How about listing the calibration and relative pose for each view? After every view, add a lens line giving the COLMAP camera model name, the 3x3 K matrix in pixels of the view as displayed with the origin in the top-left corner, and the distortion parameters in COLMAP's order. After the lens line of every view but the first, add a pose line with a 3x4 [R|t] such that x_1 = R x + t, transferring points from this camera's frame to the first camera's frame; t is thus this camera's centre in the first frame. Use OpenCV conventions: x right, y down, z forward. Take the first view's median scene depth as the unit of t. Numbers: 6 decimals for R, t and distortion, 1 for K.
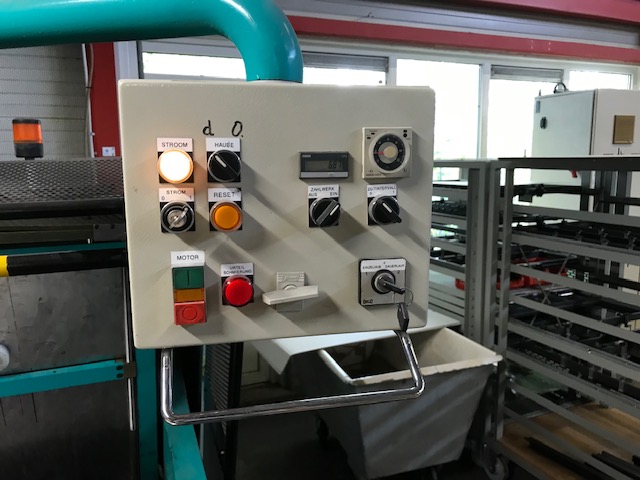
lens RADIAL K [[530.4, 0, 320.0], [0, 530.4, 240.0], [0, 0, 1]] dist [-0.000508, 0.006277]
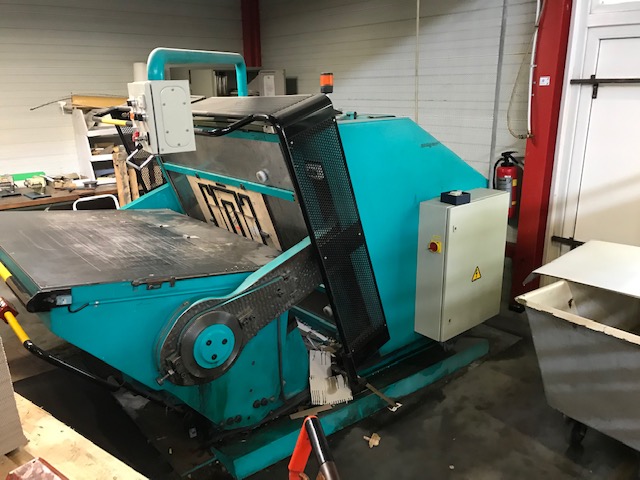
lens RADIAL K [[530.4, 0, 320.0], [0, 530.4, 240.0], [0, 0, 1]] dist [-0.000508, 0.006277]
pose [[0.295464, 0.269824, -0.916459, 0.688225], [-0.131540, 0.961640, 0.240718, -0.048354], [0.946255, 0.049427, 0.319622, 0.178514]]
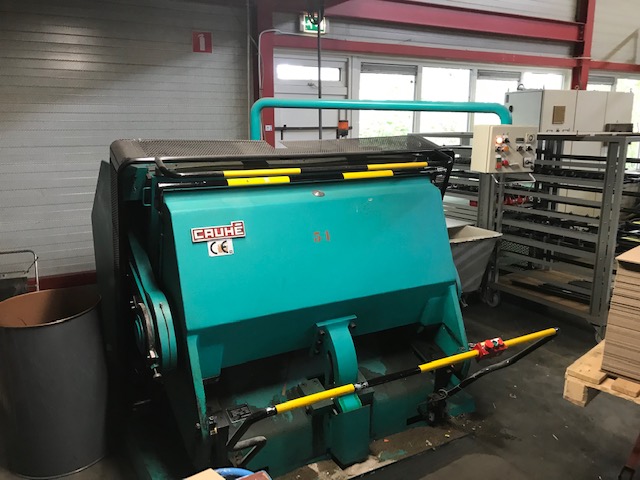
lens RADIAL K [[529.0, 0, 318.3], [0, 529.0, 240.1], [0, 0, 1]] dist [0.003242, 0.001461]
pose [[0.993776, -0.017235, 0.110056, -0.483324], [0.010452, 0.998026, 0.061921, 0.095803], [-0.110906, -0.060385, 0.991995, -0.772687]]
